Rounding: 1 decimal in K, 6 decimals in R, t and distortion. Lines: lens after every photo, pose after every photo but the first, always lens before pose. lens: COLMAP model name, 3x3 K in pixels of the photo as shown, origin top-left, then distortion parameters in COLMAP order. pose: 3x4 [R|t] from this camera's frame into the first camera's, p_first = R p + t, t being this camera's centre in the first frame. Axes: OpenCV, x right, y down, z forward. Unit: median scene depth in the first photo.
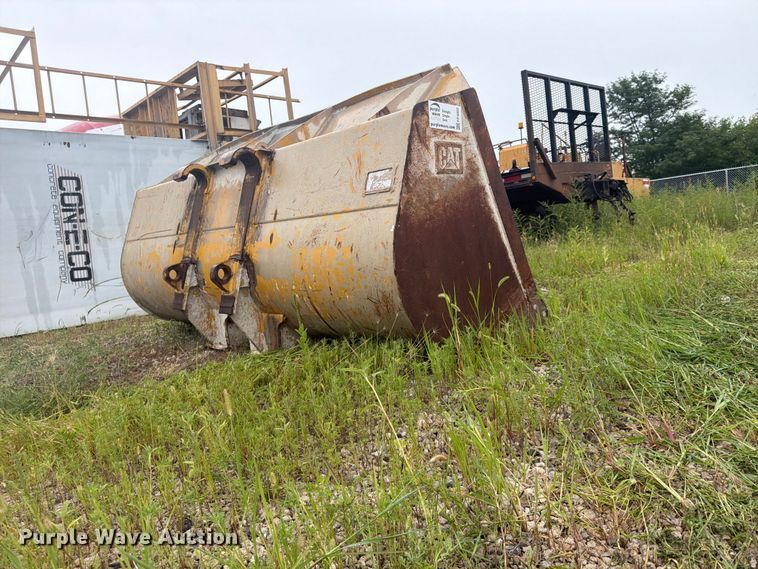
lens RADIAL K [[551.3, 0, 383.1], [0, 551.3, 286.2], [0, 0, 1]] dist [0.022234, -0.030929]
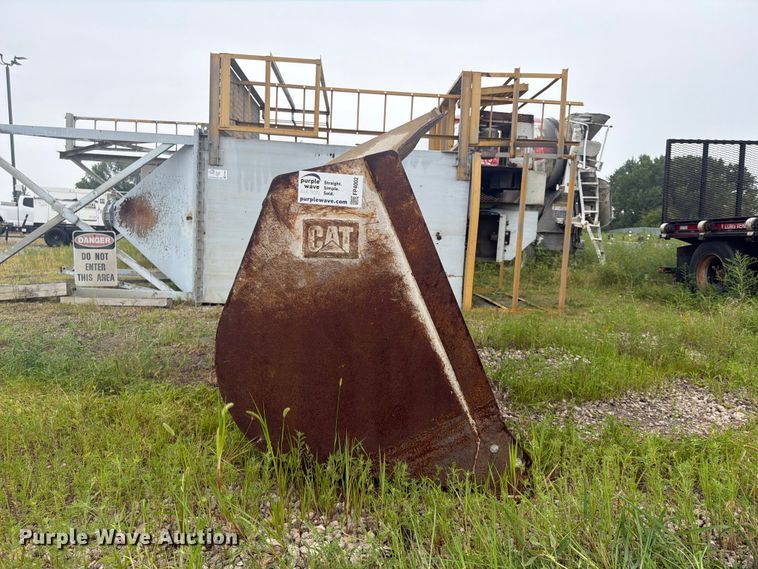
lens RADIAL K [[551.3, 0, 374.2], [0, 551.3, 288.7], [0, 0, 1]] dist [0.022234, -0.030929]
pose [[0.733317, 0.198509, -0.650261, 0.695581], [-0.175157, 0.979302, 0.101427, -0.248628], [0.656937, 0.039519, 0.752909, 0.421597]]
